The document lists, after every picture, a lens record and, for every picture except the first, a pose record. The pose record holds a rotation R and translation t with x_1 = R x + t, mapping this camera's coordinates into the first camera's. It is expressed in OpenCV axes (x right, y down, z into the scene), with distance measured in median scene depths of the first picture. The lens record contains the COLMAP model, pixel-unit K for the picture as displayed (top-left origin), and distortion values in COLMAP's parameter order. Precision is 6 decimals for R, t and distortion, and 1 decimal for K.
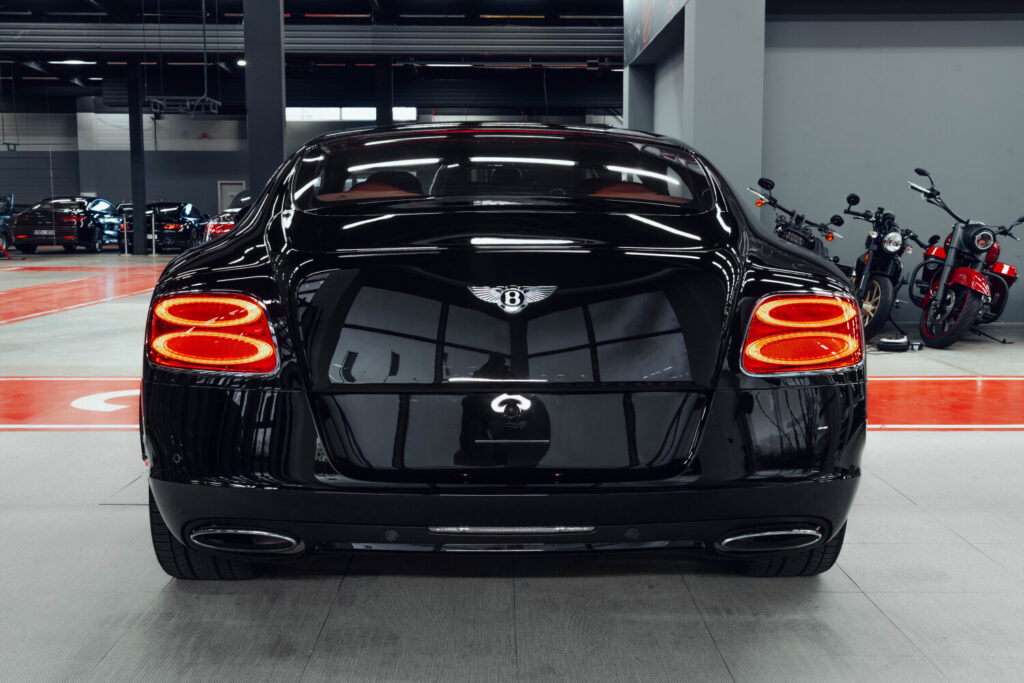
lens RADIAL K [[1208.2, 0, 512.0], [0, 1208.2, 341.5], [0, 0, 1]] dist [-0.001173, 0.002079]
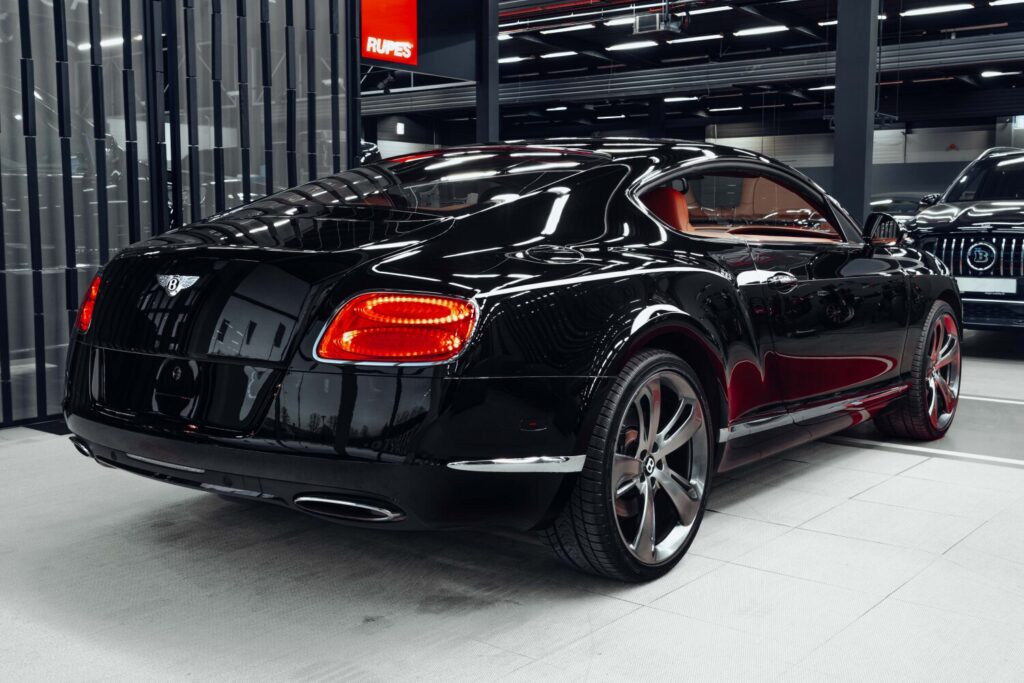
lens RADIAL K [[1097.3, 0, 509.7], [0, 1097.3, 331.8], [0, 0, 1]] dist [0.020317, 0.006868]
pose [[0.771067, 0.062962, -0.633634, 0.103205], [-0.066535, 0.997619, 0.018163, -0.003181], [0.633269, 0.028155, 0.773420, 0.031719]]
